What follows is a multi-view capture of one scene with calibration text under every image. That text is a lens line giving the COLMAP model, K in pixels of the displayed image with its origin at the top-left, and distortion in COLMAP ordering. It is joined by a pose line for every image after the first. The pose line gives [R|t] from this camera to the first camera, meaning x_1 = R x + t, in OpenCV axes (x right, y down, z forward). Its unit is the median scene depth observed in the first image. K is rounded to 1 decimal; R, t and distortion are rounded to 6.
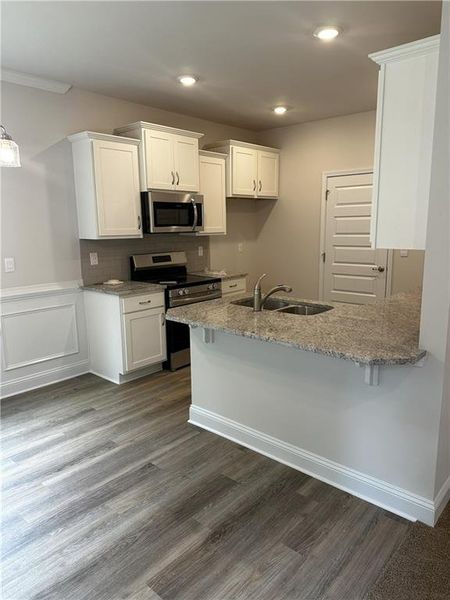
lens RADIAL K [[419.3, 0, 222.3], [0, 419.3, 297.6], [0, 0, 1]] dist [0.124422, -0.171109]
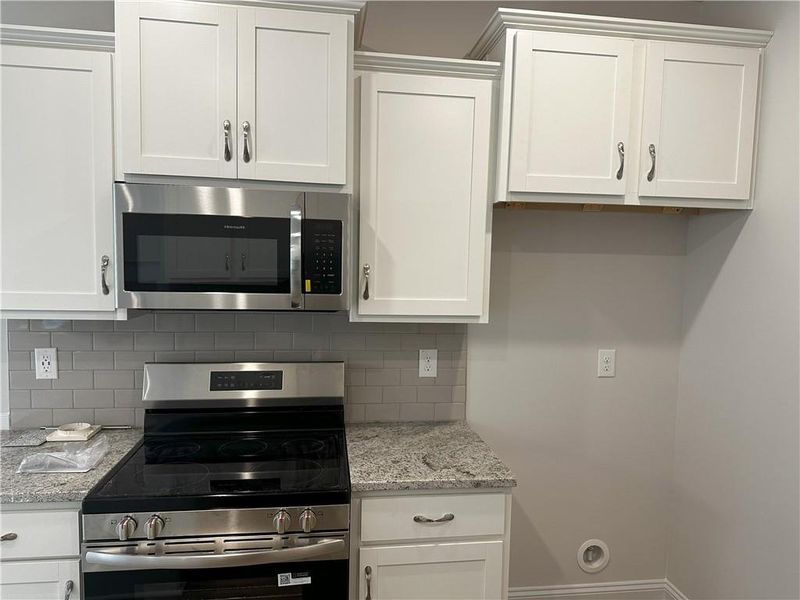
lens RADIAL K [[559.0, 0, 400.1], [0, 559.0, 303.2], [0, 0, 1]] dist [0.124422, -0.171109]
pose [[0.769484, 0.075796, -0.634152, 0.223079], [-0.144887, 0.987762, -0.057746, -0.136090], [0.622014, 0.136315, 0.771049, 0.668532]]
